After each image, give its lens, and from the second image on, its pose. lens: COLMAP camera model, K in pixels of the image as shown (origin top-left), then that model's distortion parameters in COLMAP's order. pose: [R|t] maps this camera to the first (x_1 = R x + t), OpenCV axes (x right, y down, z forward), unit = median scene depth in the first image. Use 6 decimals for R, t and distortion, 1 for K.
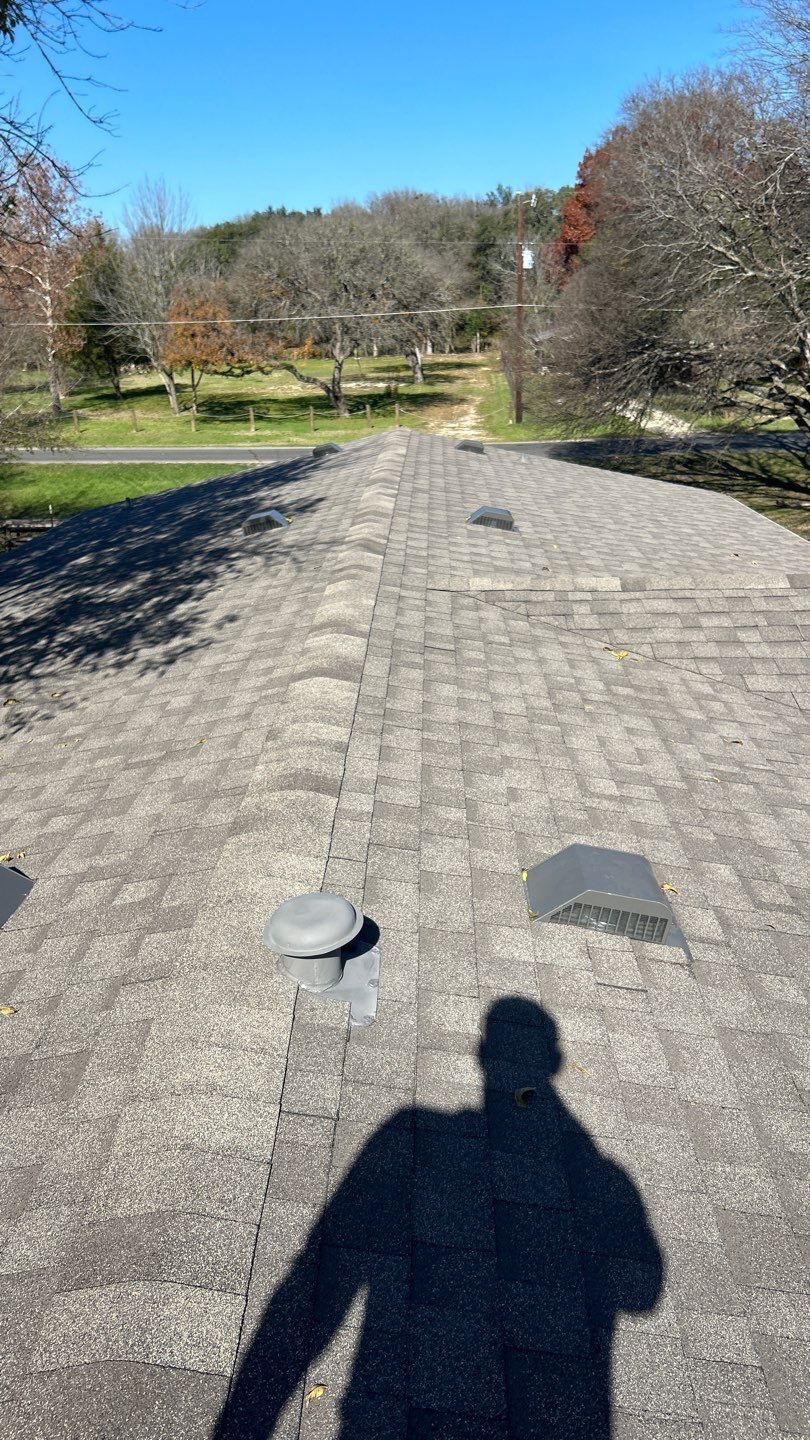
lens RADIAL K [[1093.1, 0, 410.5], [0, 1093.1, 743.1], [0, 0, 1]] dist [0.043293, -0.049517]
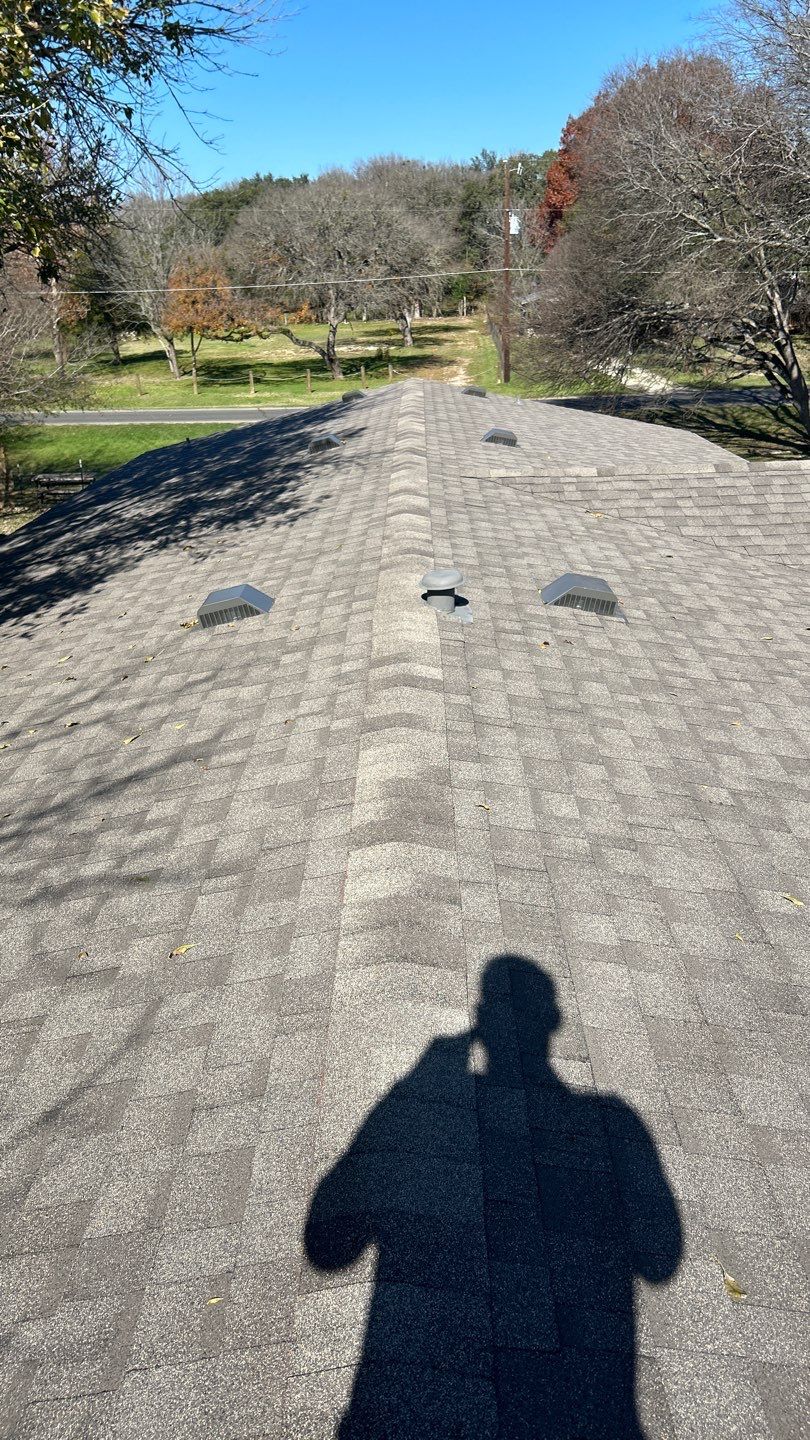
lens RADIAL K [[1093.1, 0, 398.6], [0, 1093.1, 723.1], [0, 0, 1]] dist [0.043293, -0.049517]
pose [[0.999942, -0.010802, 0.000070, -0.007949], [0.010800, 0.999868, 0.012154, 0.018574], [-0.000201, -0.012152, 0.999926, -0.049305]]
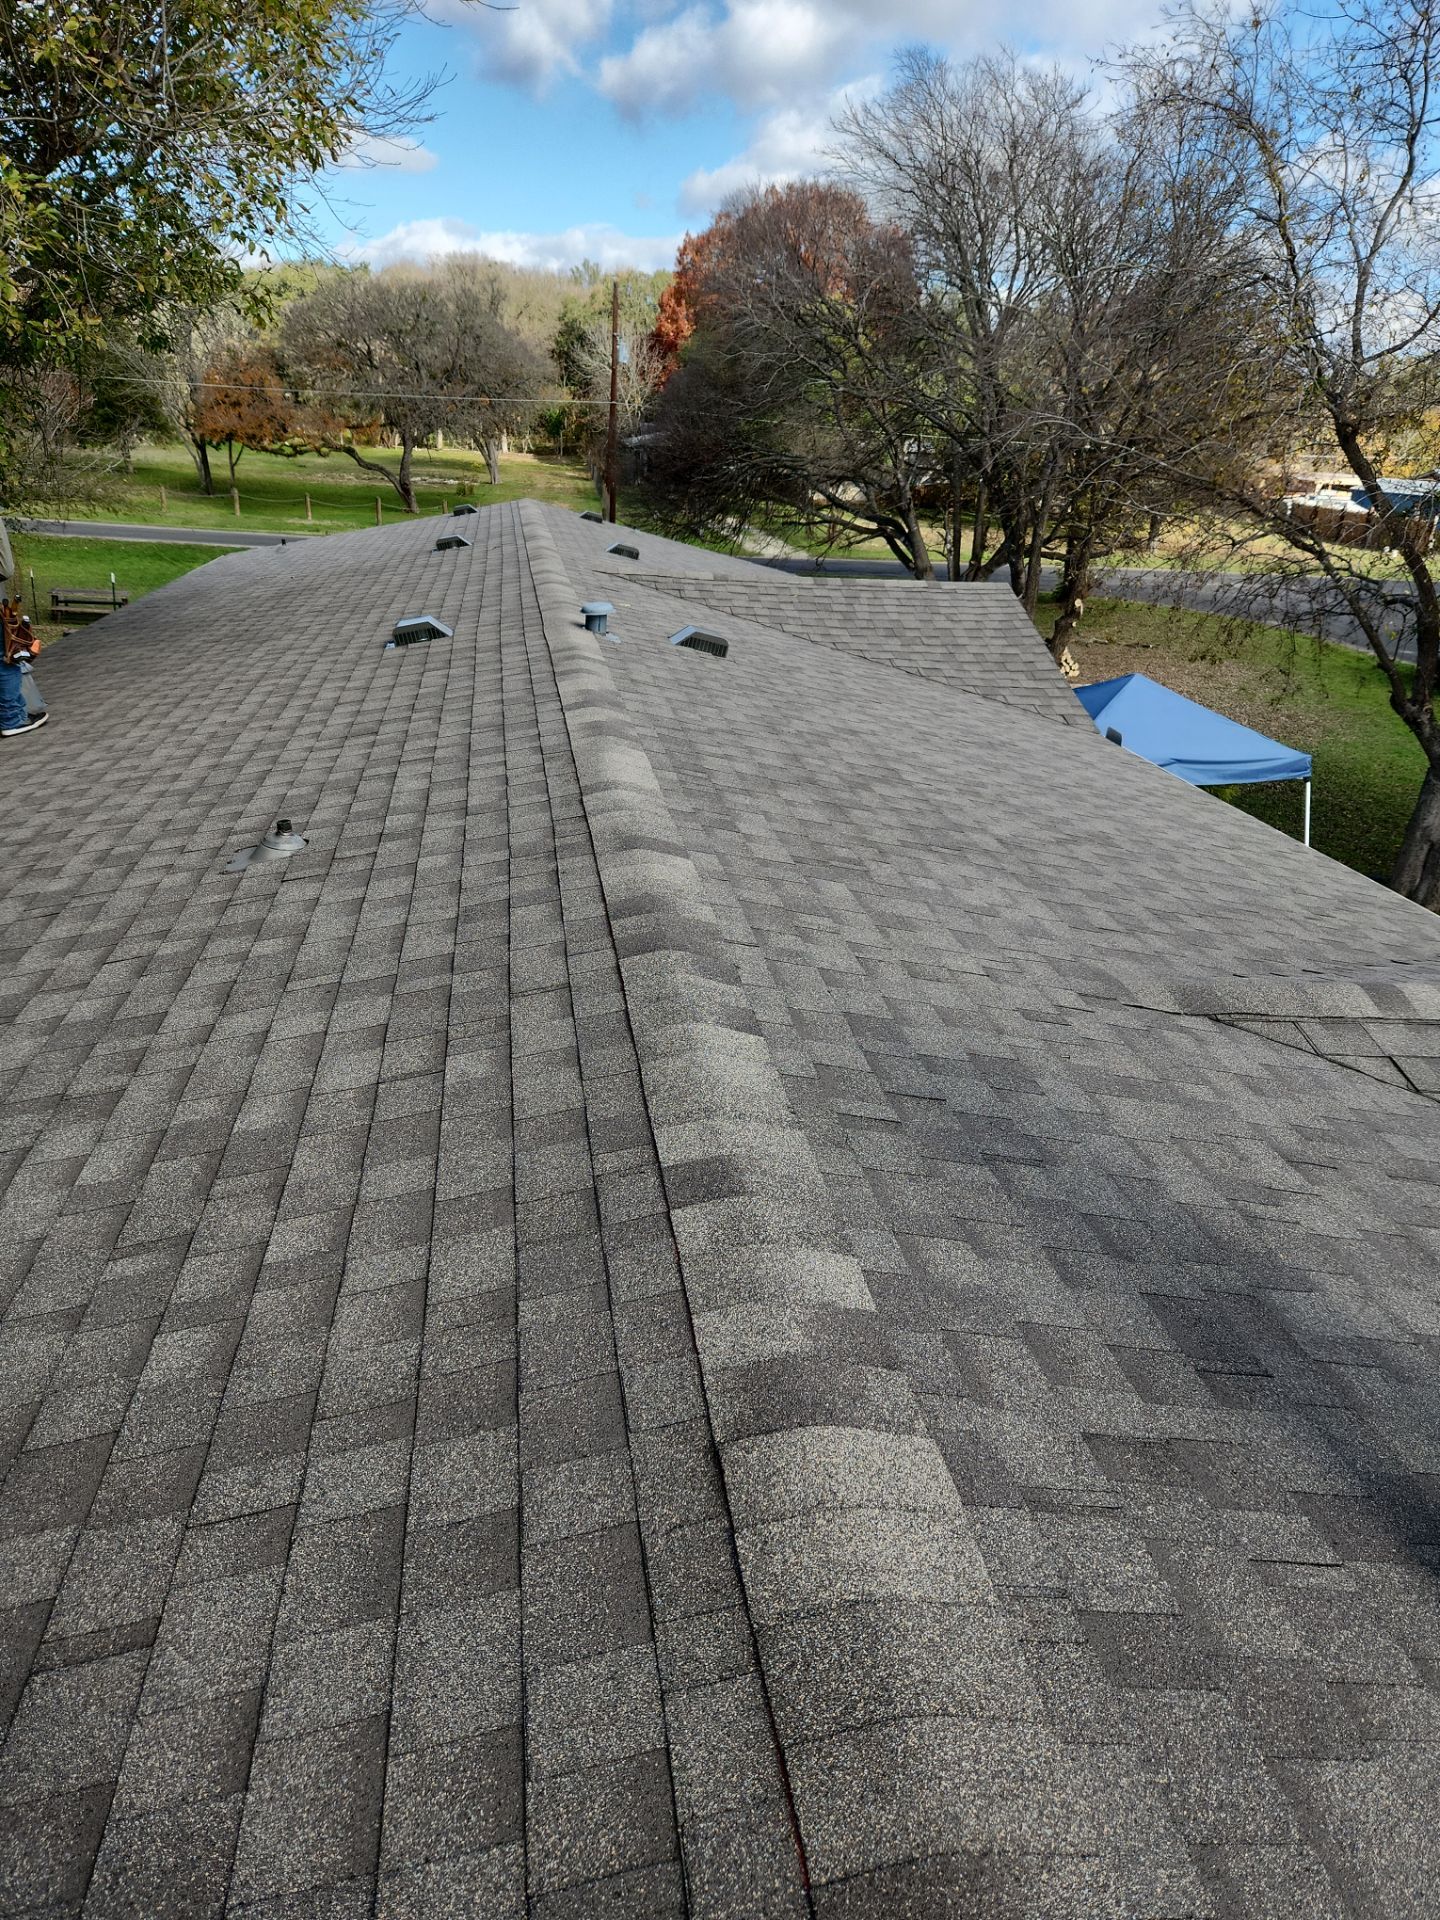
lens RADIAL K [[1311.4, 0, 721.9], [0, 1311.4, 954.0], [0, 0, 1]] dist [0.045898, -0.007558]
pose [[0.981815, 0.005629, 0.189756, -0.018290], [-0.008468, 0.999864, 0.014153, 0.044052], [-0.189650, -0.015503, 0.981729, -0.104609]]
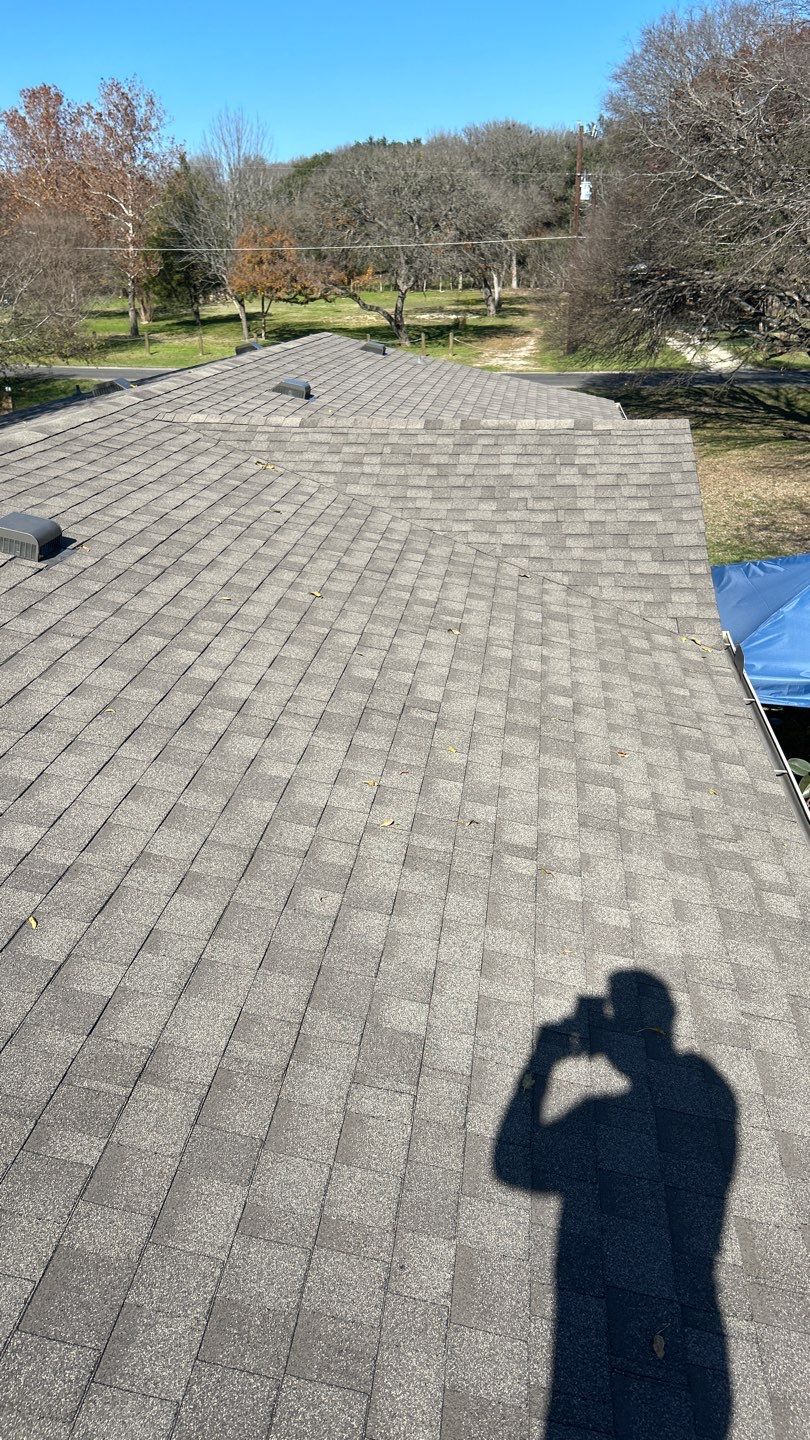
lens RADIAL K [[1093.1, 0, 399.7], [0, 1093.1, 728.6], [0, 0, 1]] dist [0.043293, -0.049517]
pose [[0.994303, 0.055612, -0.090938, 0.052156], [-0.052065, 0.997805, 0.040917, 0.018683], [0.093014, -0.035949, 0.995016, -0.035993]]
